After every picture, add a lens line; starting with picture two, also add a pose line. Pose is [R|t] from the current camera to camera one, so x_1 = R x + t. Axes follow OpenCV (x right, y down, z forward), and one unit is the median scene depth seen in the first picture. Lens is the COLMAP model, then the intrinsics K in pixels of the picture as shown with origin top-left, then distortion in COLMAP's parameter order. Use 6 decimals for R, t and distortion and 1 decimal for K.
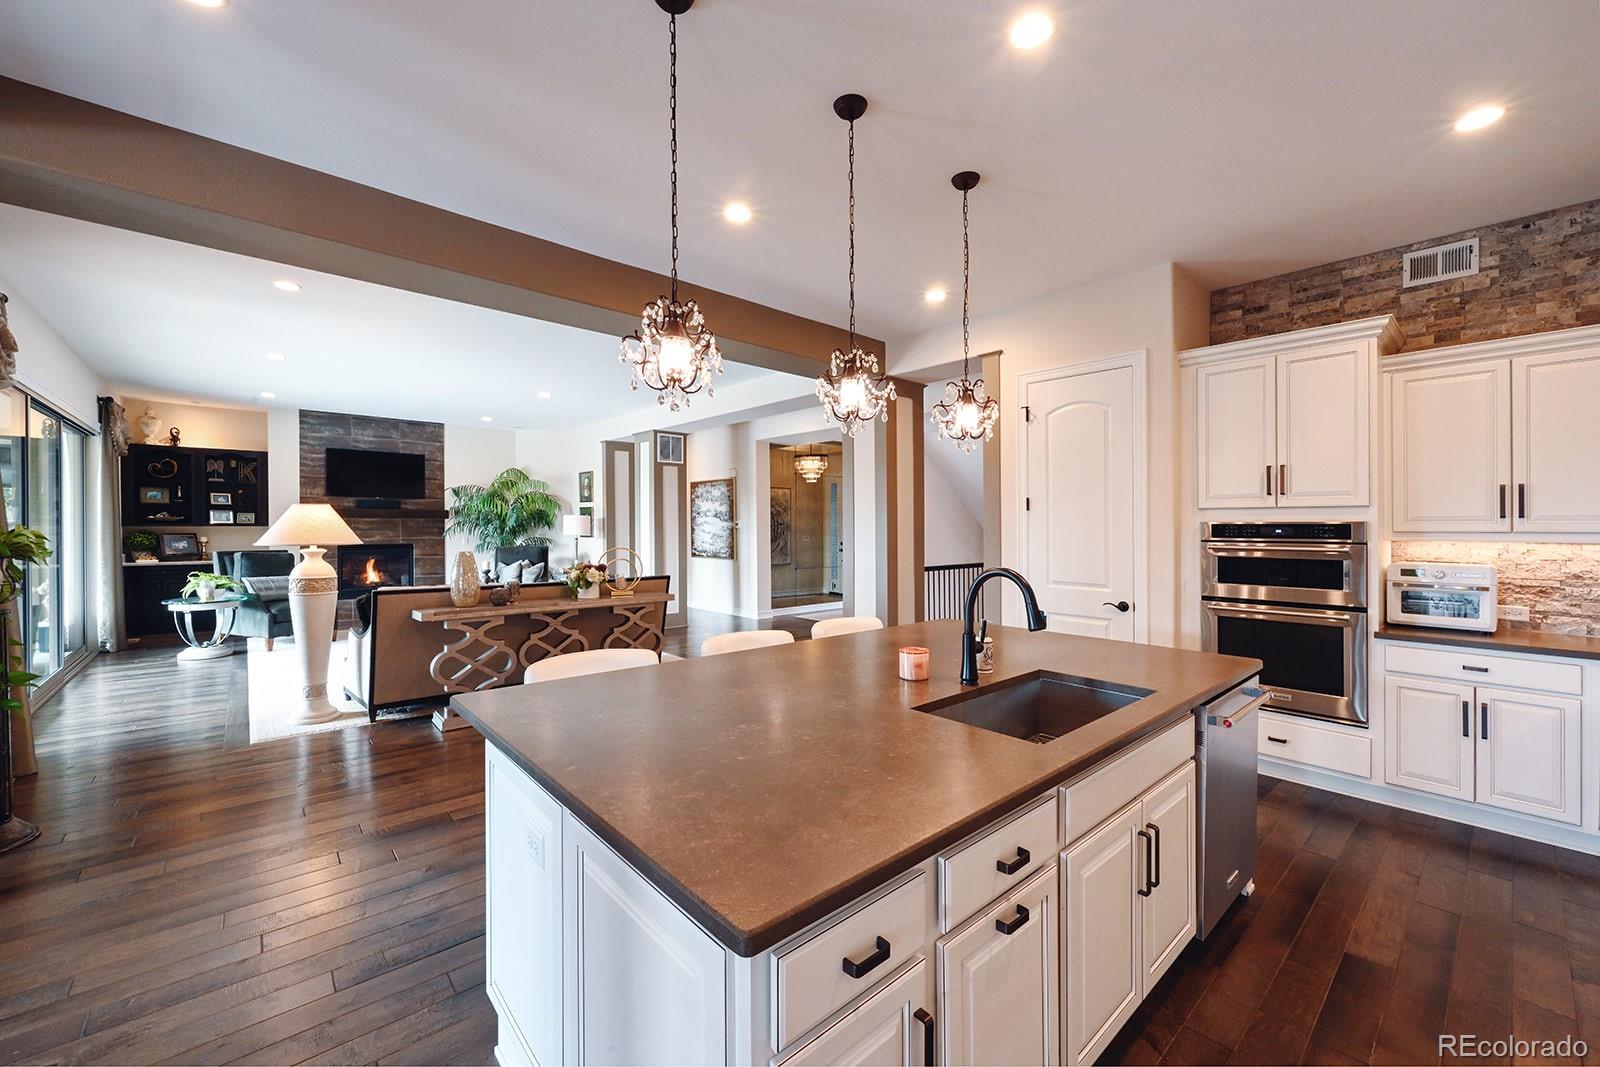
lens RADIAL K [[630.1, 0, 867.8], [0, 630.1, 528.7], [0, 0, 1]] dist [0.000660, 0.000022]
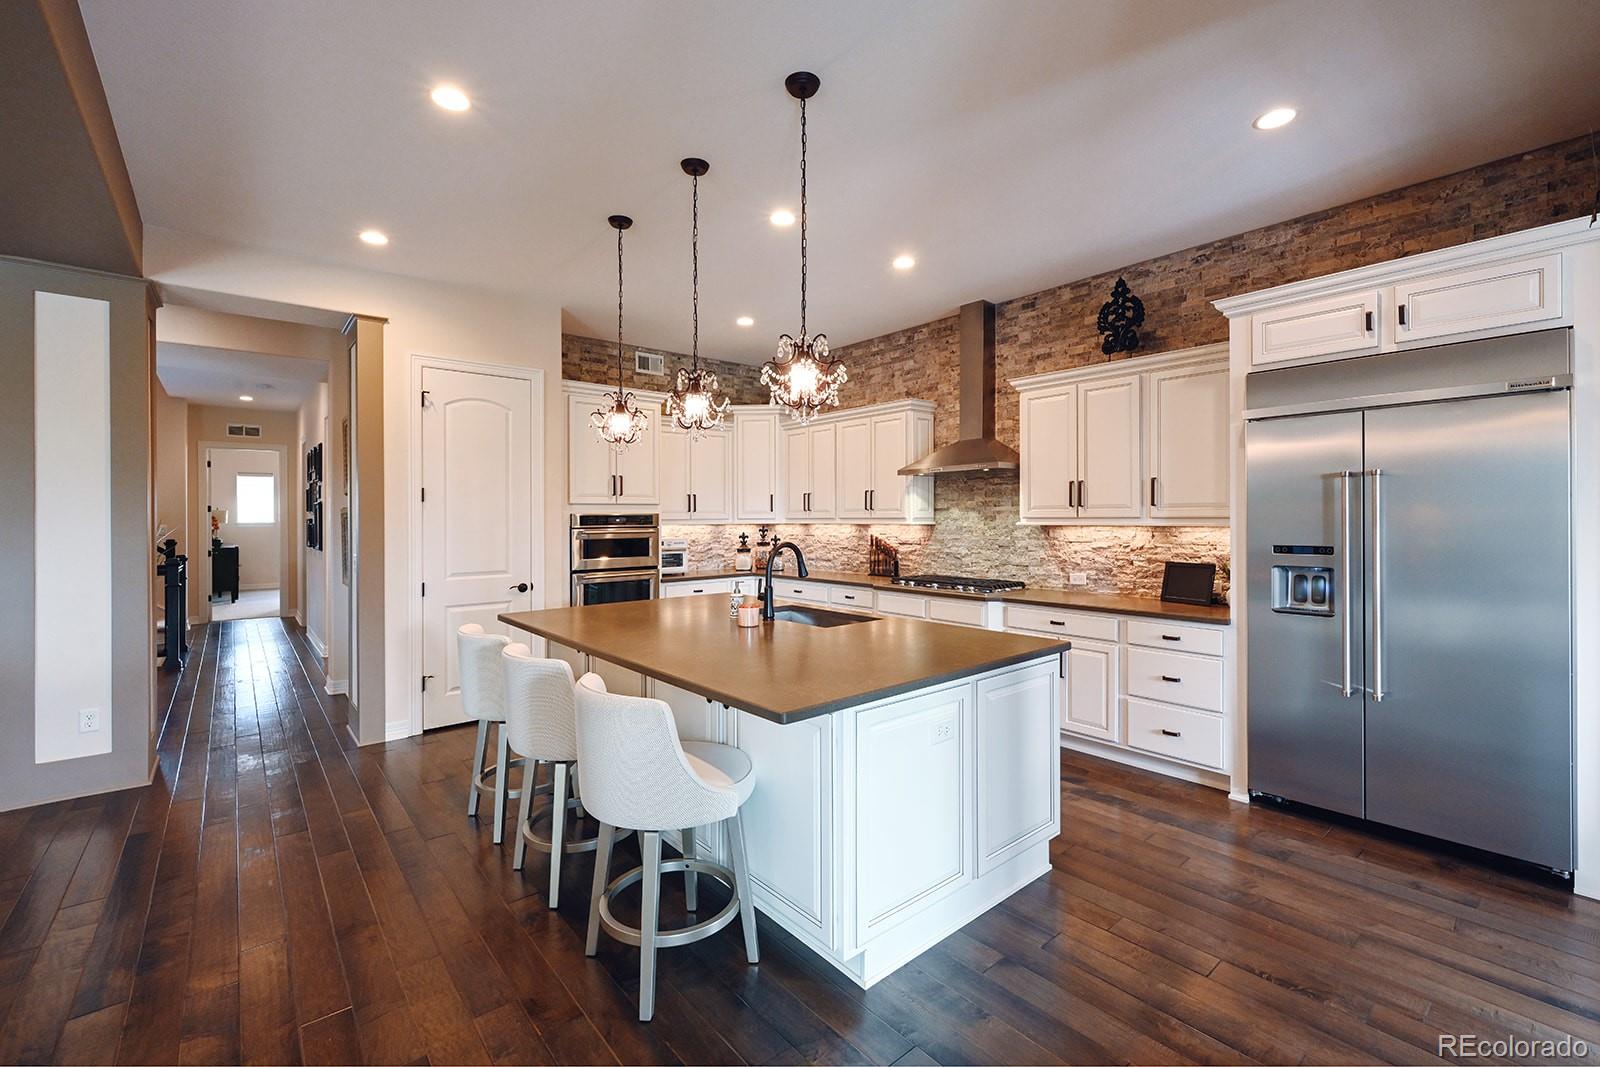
lens RADIAL K [[671.8, 0, 808.0], [0, 671.8, 515.6], [0, 0, 1]] dist [-0.000713, -0.000047]
pose [[0.054481, -0.001211, 0.998514, -0.722995], [0.011711, 0.999931, 0.000573, -0.002093], [-0.998446, 0.011663, 0.054491, 0.380066]]
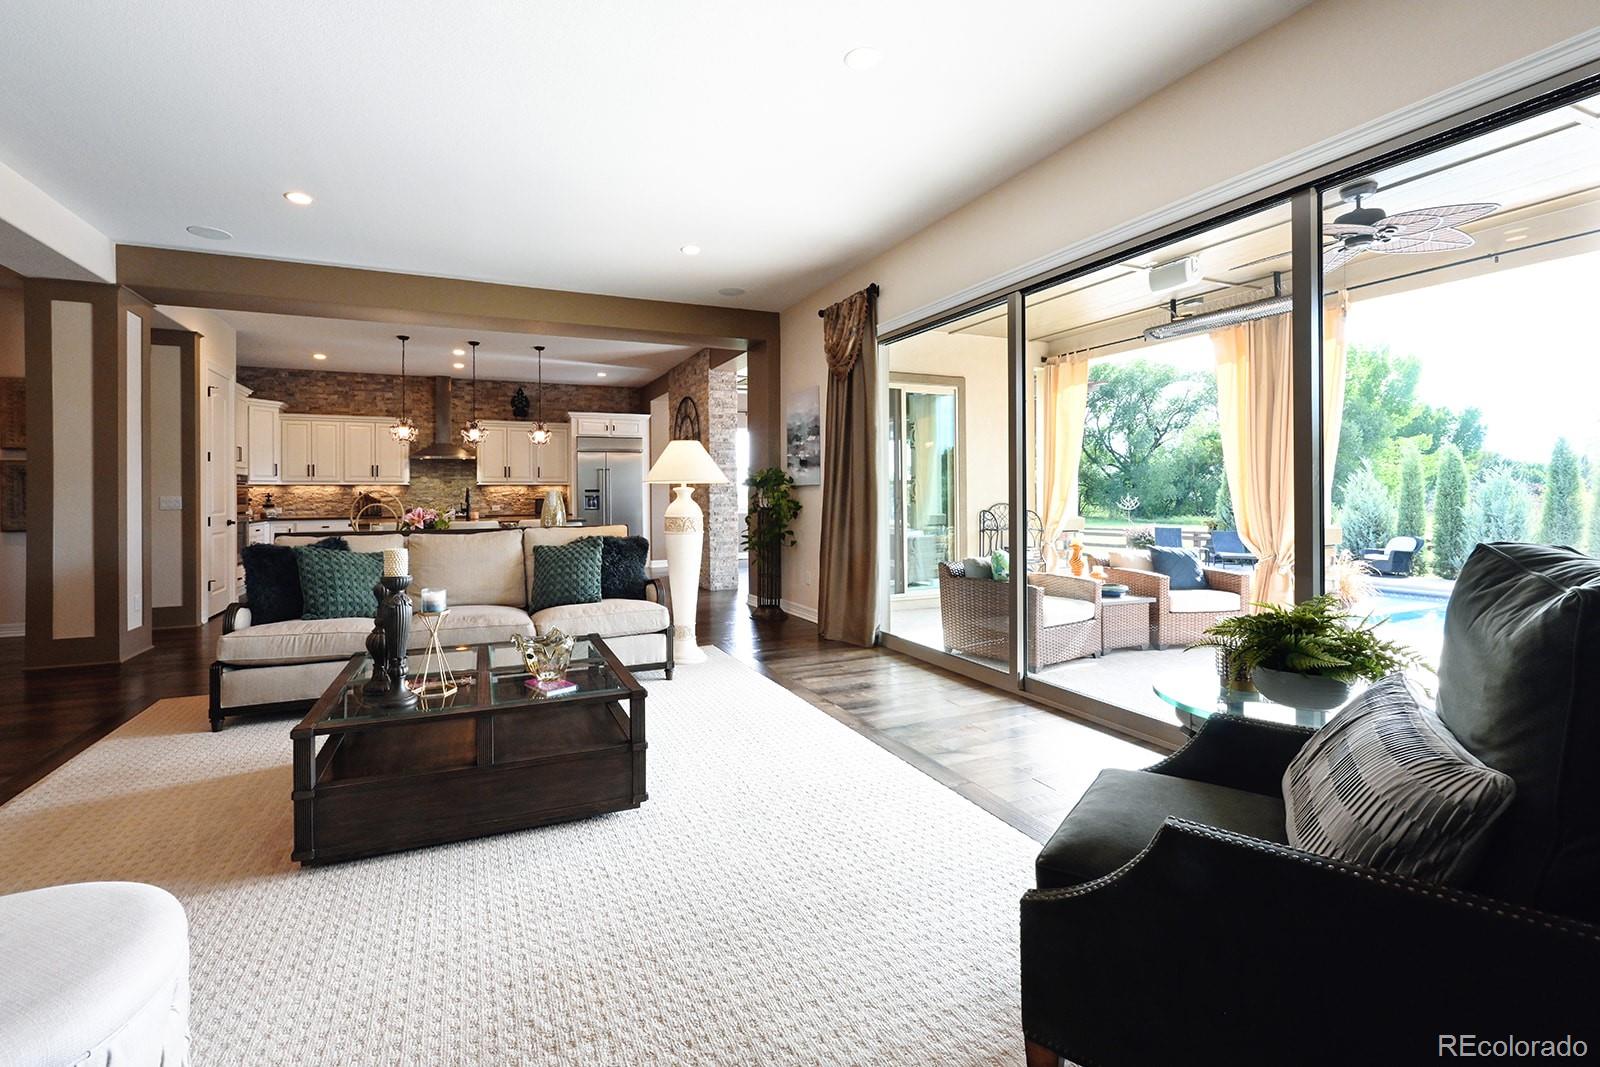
lens RADIAL K [[664.6, 0, 737.5], [0, 664.6, 491.5], [0, 0, 1]] dist [-0.000630, -0.000050]
pose [[-0.928686, 0.002751, 0.370857, -1.370602], [0.004320, 0.999985, 0.003400, 0.036689], [-0.370842, 0.004760, -0.928684, 1.942759]]
